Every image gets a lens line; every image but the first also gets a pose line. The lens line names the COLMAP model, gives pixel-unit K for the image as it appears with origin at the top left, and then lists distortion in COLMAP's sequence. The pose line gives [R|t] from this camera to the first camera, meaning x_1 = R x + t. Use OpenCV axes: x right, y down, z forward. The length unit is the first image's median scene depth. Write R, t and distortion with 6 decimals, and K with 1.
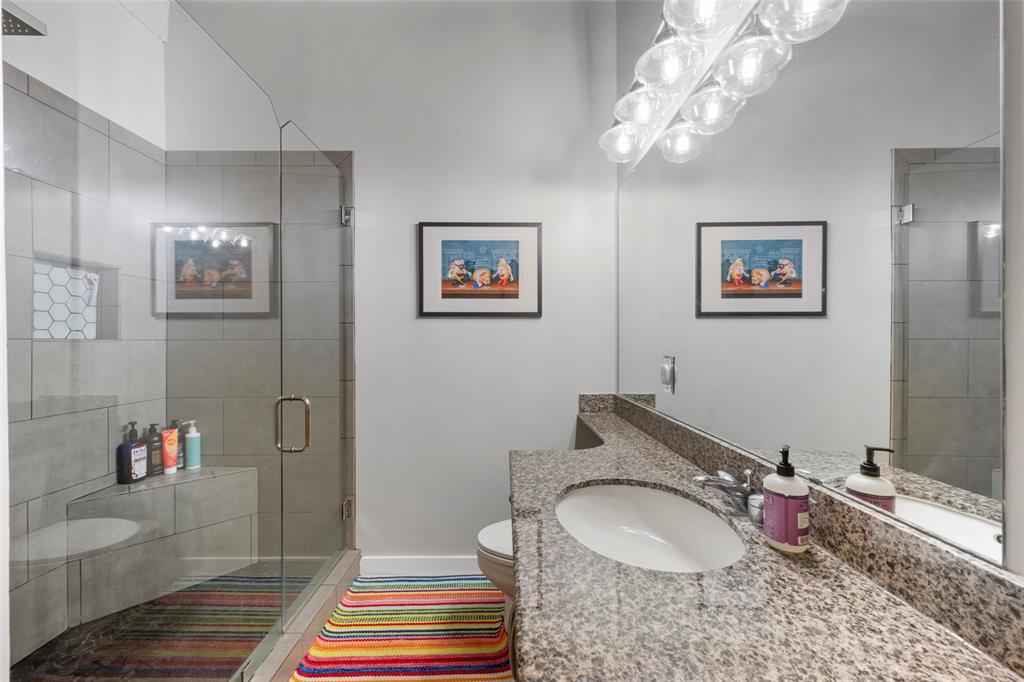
lens RADIAL K [[406.0, 0, 512.6], [0, 406.0, 343.5], [0, 0, 1]] dist [0.000590, -0.000418]
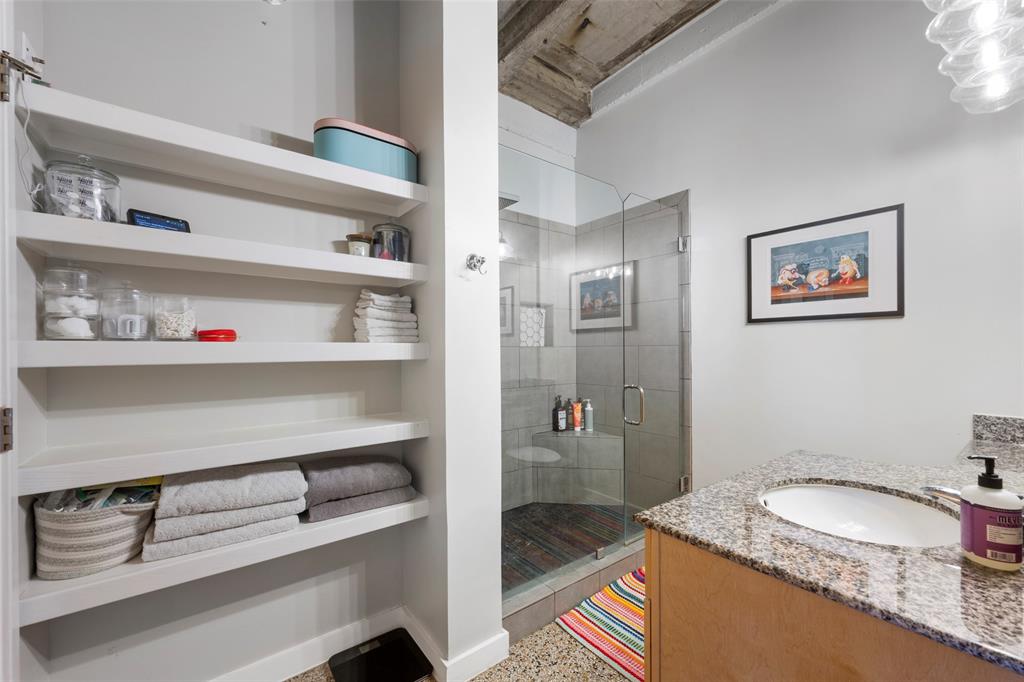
lens RADIAL K [[406.0, 0, 510.6], [0, 406.0, 350.6], [0, 0, 1]] dist [0.000590, -0.000418]
pose [[0.599495, 0.001304, -0.800377, 0.262933], [0.001560, 0.999995, 0.002798, 0.001894], [0.800377, -0.002926, 0.599490, -0.153946]]
